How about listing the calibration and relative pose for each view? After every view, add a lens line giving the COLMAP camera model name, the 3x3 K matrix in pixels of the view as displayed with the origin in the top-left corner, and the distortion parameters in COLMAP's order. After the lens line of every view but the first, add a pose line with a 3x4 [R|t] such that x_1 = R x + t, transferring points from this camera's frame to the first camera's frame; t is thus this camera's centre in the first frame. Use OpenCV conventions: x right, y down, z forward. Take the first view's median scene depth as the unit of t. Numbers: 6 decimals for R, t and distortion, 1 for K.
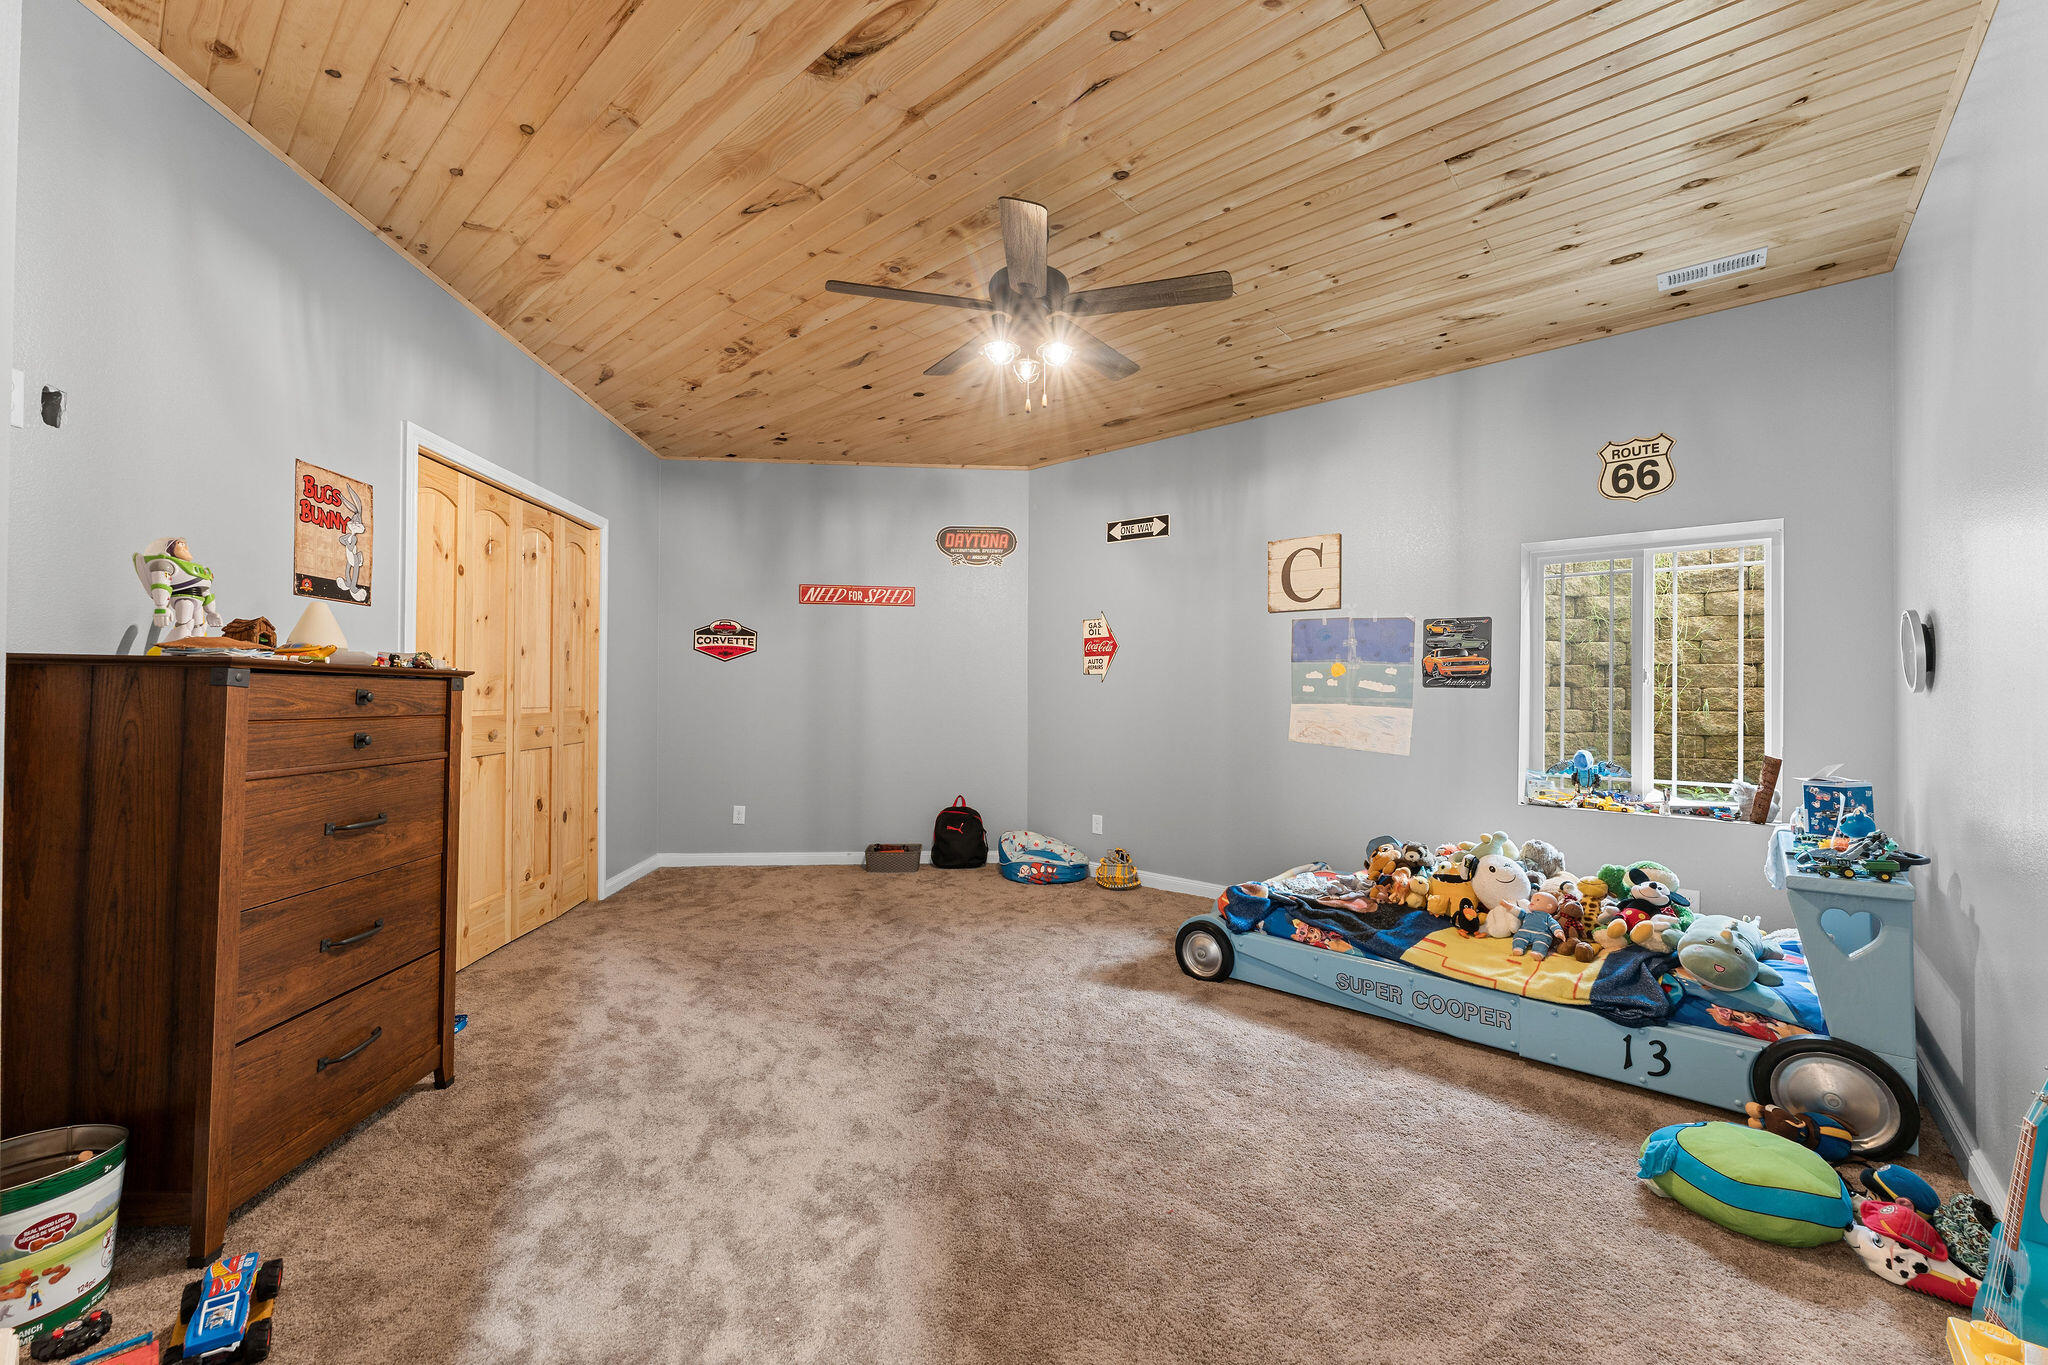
lens RADIAL K [[812.4, 0, 1019.4], [0, 812.4, 691.3], [0, 0, 1]] dist [0.001550, -0.000083]
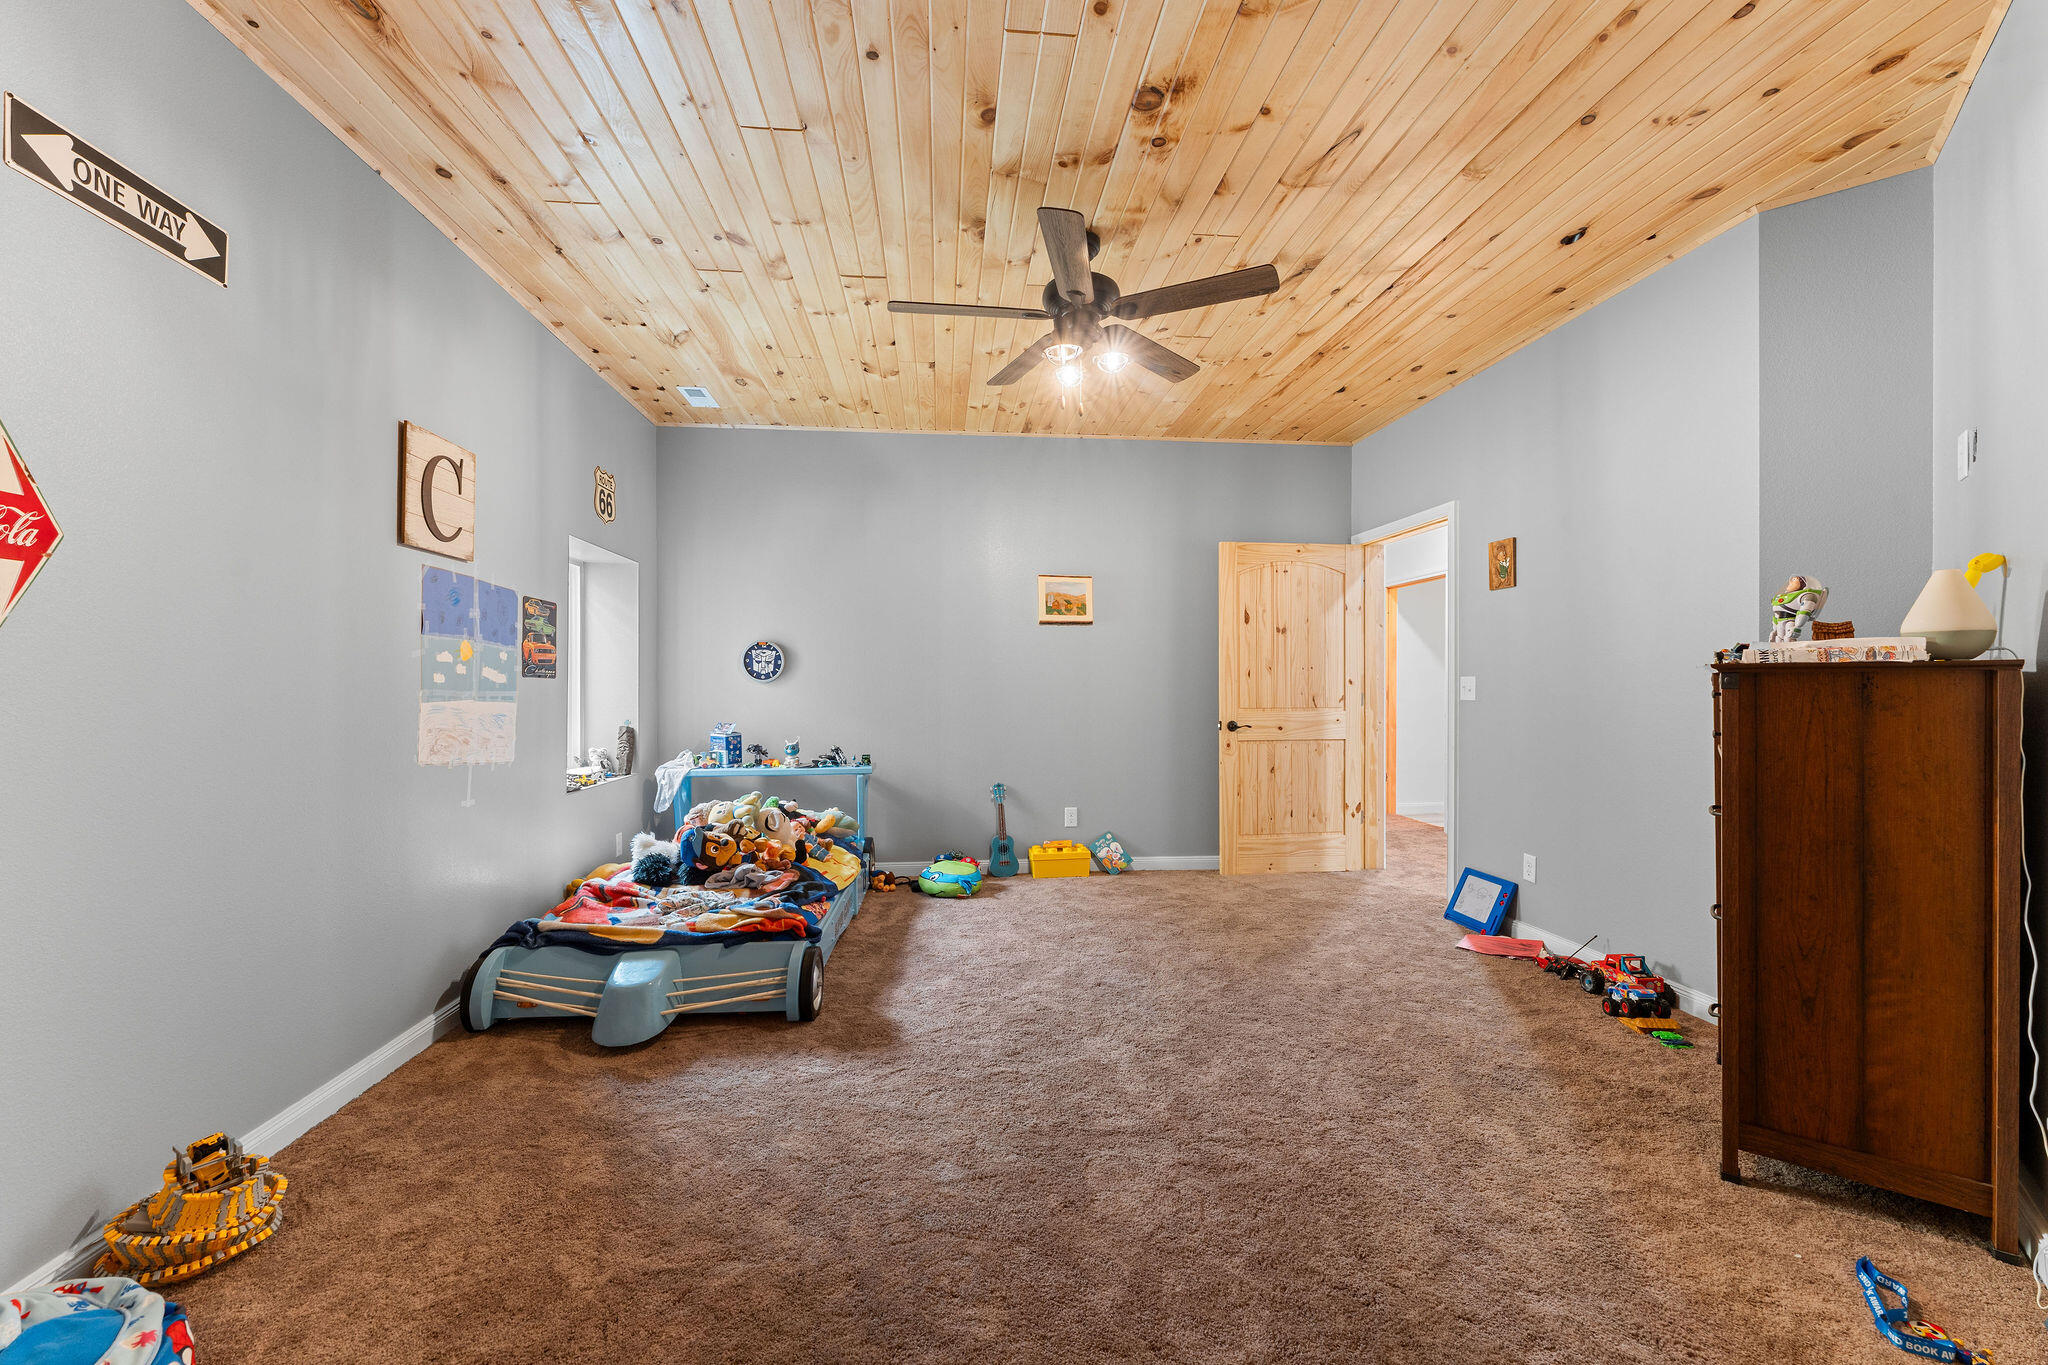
lens RADIAL K [[812.4, 0, 1021.1], [0, 812.4, 676.1], [0, 0, 1]] dist [0.001550, -0.000083]
pose [[-0.723779, -0.001908, 0.690029, -0.417978], [-0.007317, 0.999961, -0.004911, -0.004745], [-0.689993, -0.008603, -0.723765, 1.159968]]
